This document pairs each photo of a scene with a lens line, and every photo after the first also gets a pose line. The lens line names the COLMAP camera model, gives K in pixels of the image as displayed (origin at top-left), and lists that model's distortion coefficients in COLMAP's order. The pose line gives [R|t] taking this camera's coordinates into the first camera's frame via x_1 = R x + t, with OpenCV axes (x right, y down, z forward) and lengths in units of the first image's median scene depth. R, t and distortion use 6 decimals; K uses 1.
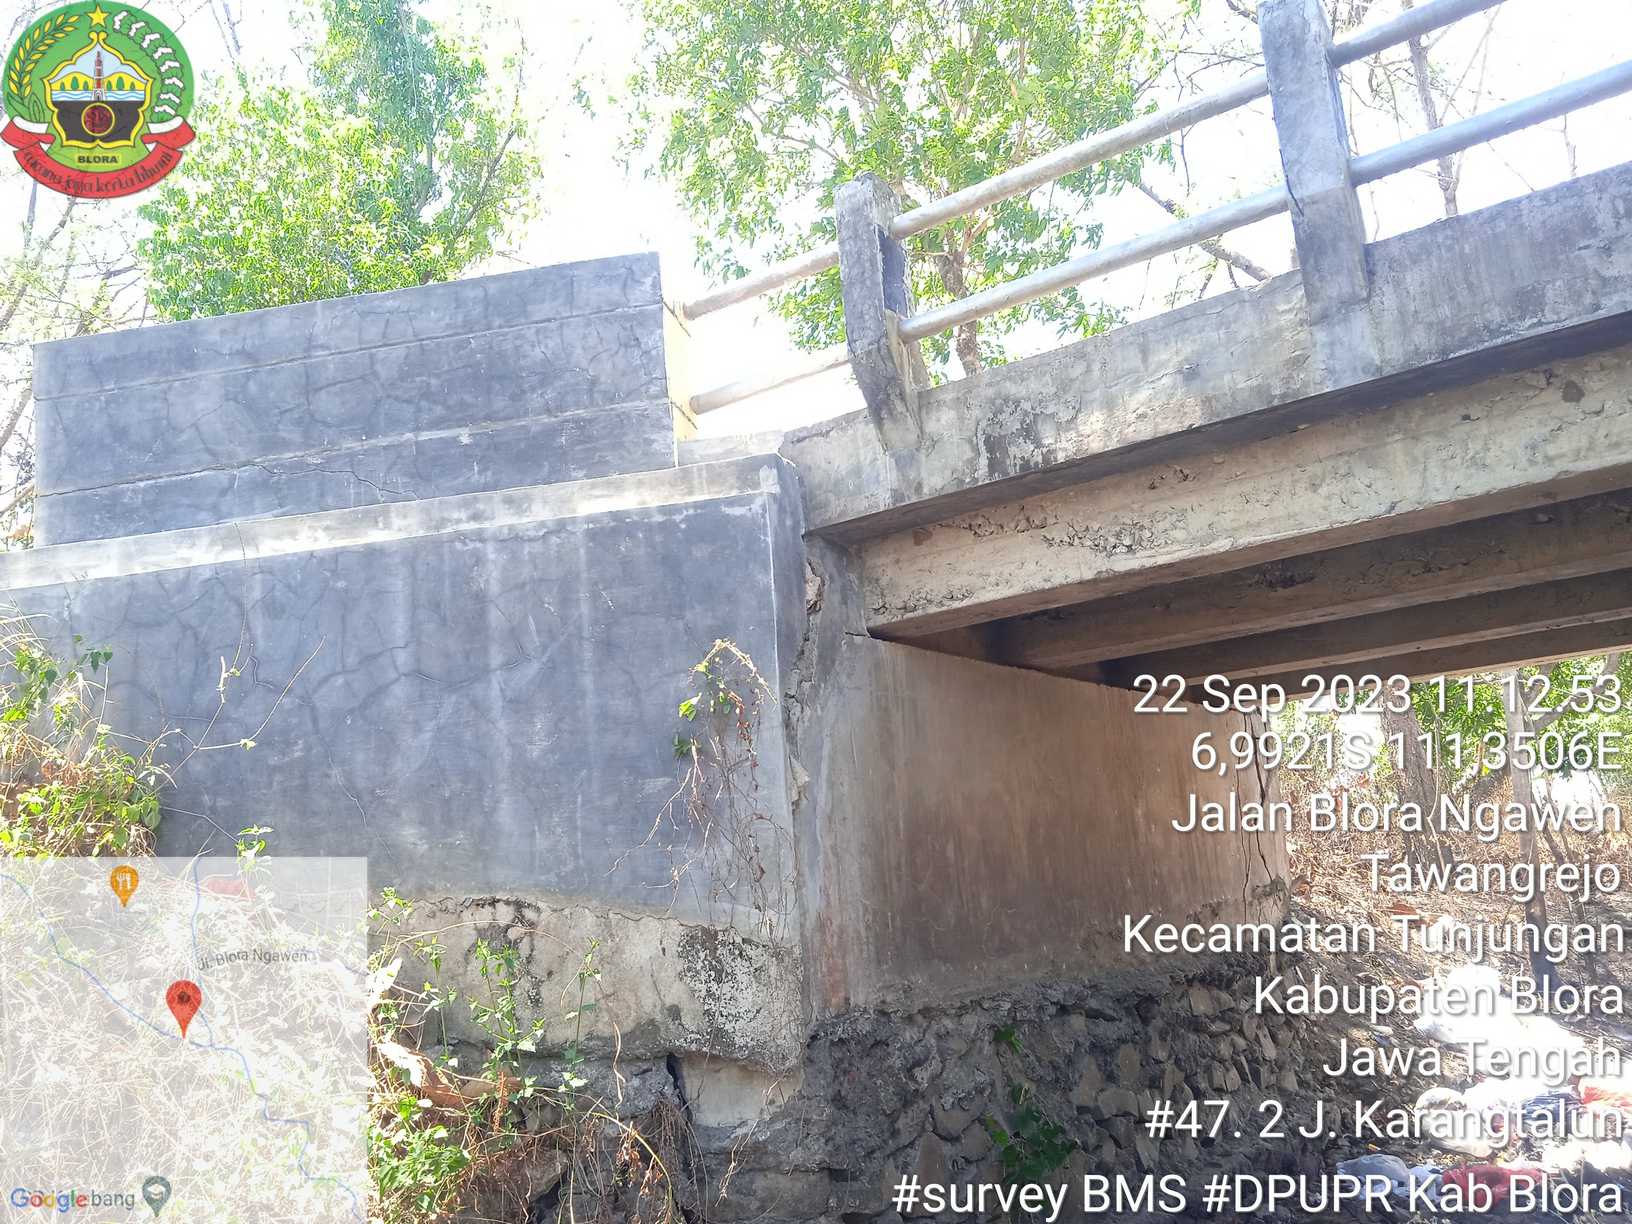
lens RADIAL K [[1342.1, 0, 816.6], [0, 1342.1, 620.2], [0, 0, 1]] dist [0.048148, -0.050847]
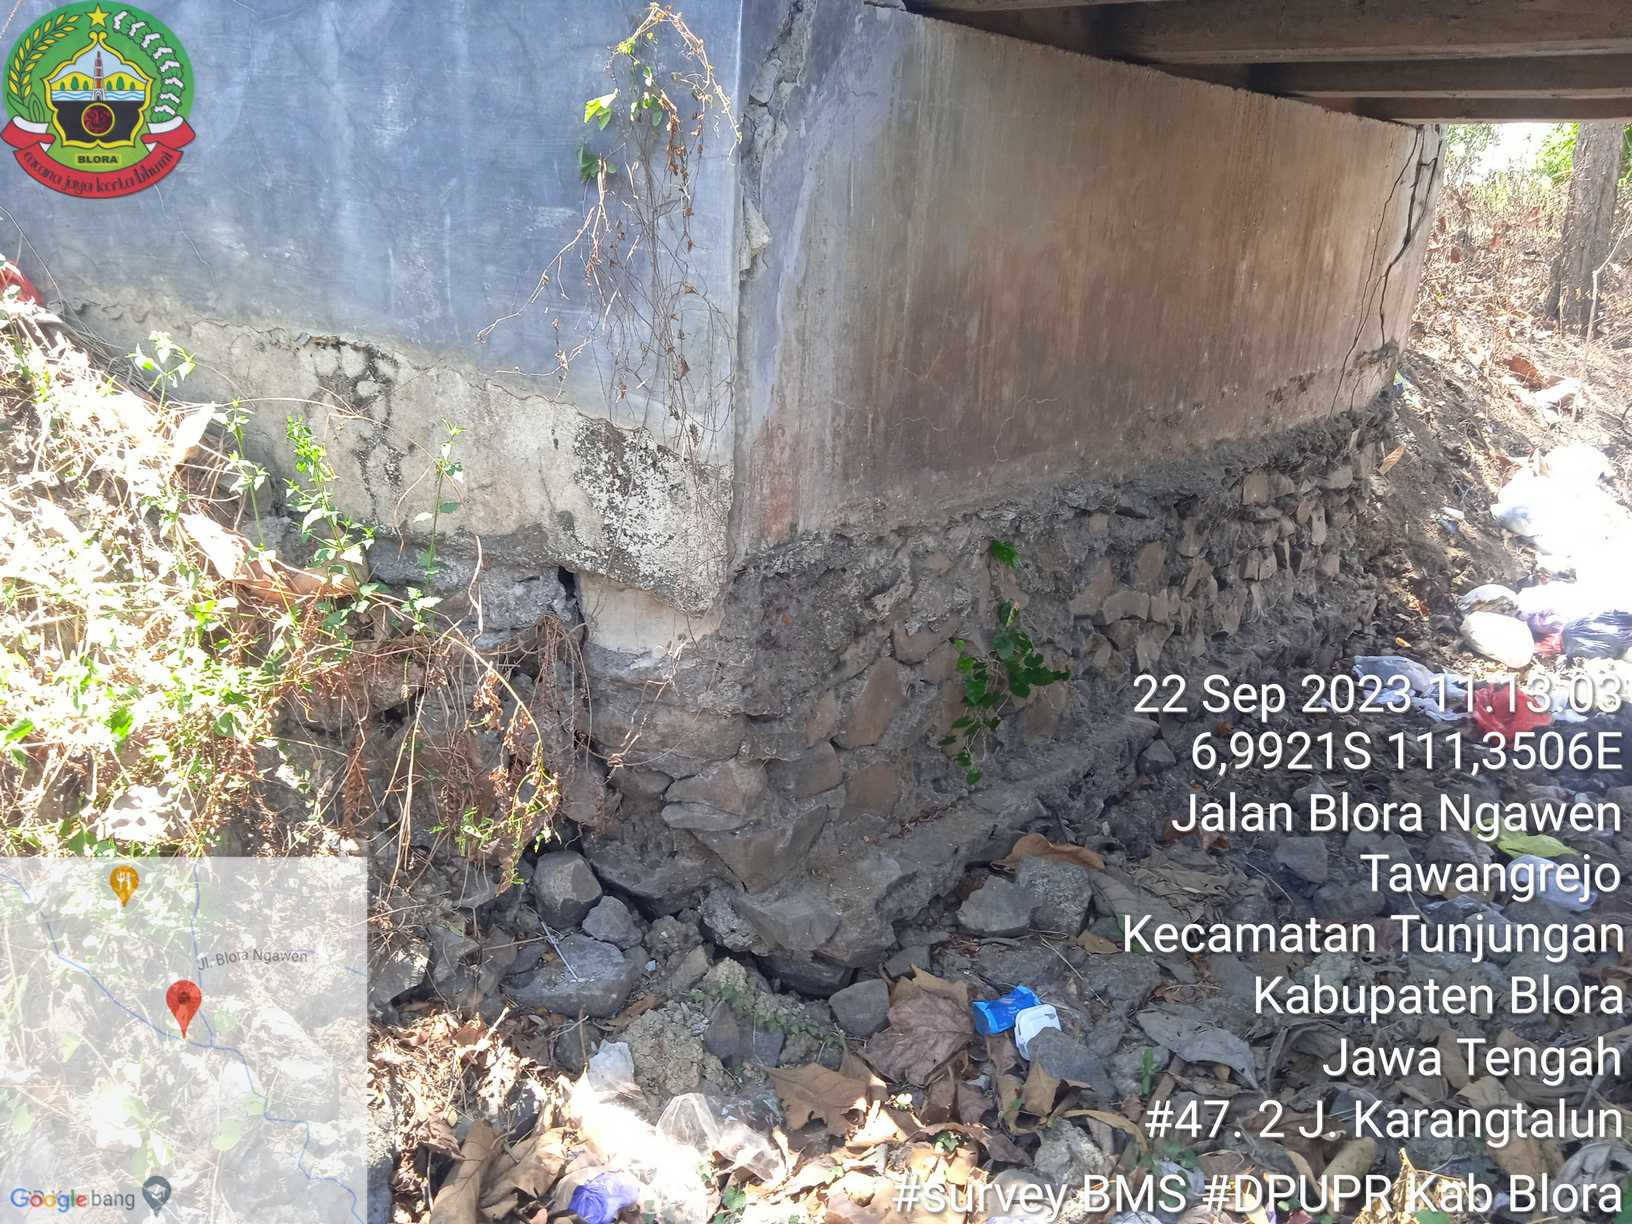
lens RADIAL K [[1342.1, 0, 822.6], [0, 1342.1, 619.4], [0, 0, 1]] dist [0.048148, -0.050847]
pose [[0.989776, 0.141251, -0.019782, 0.062179], [-0.113728, 0.865289, 0.488202, -0.054505], [0.086076, -0.480961, 0.872506, 0.291456]]
